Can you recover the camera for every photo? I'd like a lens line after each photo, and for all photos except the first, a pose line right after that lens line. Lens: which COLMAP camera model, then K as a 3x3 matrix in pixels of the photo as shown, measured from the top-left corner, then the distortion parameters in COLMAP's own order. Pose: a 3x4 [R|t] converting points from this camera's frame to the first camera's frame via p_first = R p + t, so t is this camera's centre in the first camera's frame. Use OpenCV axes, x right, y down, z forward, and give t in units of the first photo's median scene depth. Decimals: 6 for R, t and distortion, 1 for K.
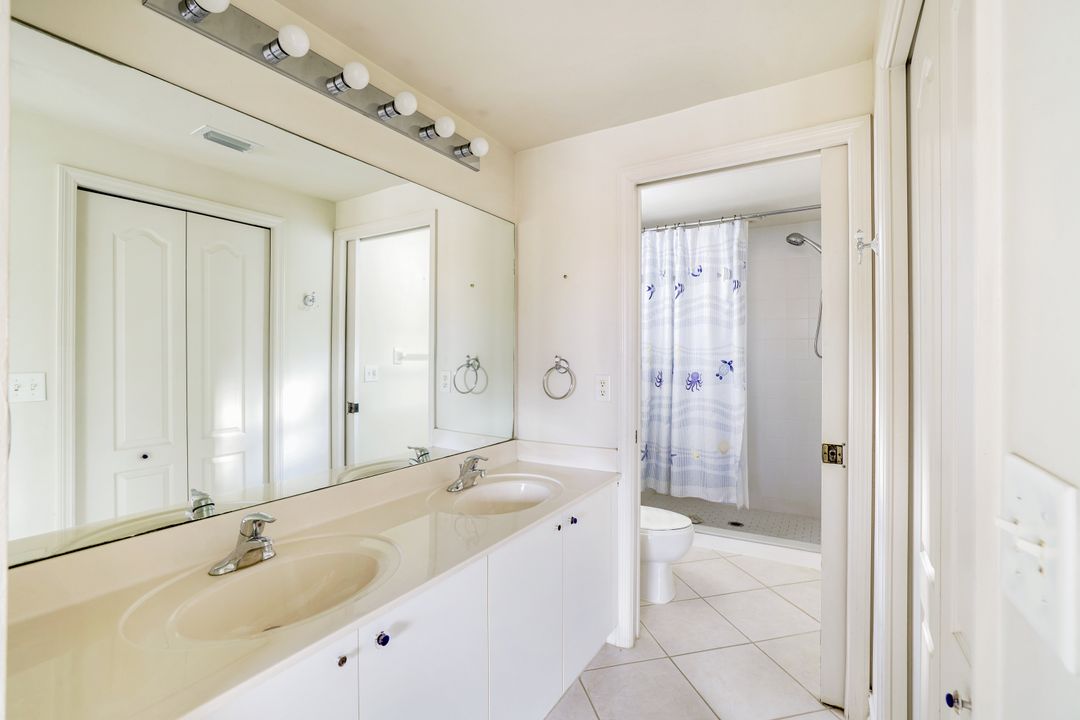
lens RADIAL K [[477.2, 0, 543.6], [0, 477.2, 361.2], [0, 0, 1]] dist [-0.002559, 0.000533]
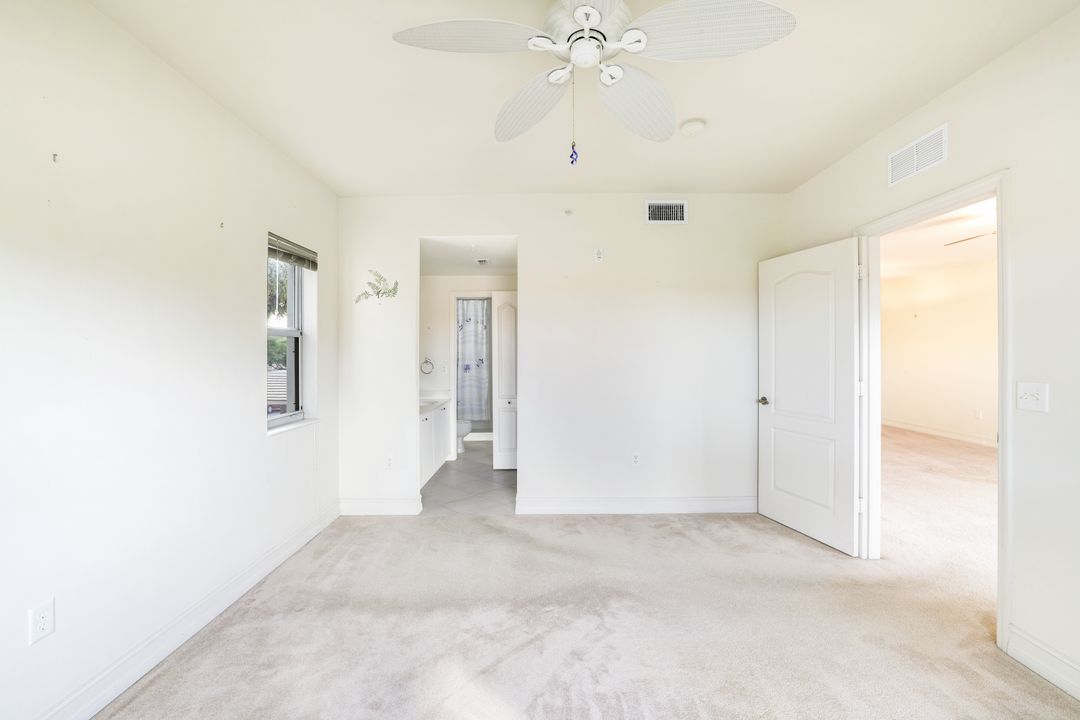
lens RADIAL K [[477.2, 0, 539.0], [0, 477.2, 358.1], [0, 0, 1]] dist [-0.002559, 0.000533]
pose [[0.859019, -0.002150, 0.511940, -0.561321], [0.001722, 0.999998, 0.001311, -0.008267], [-0.511941, -0.000245, 0.859020, -1.137540]]
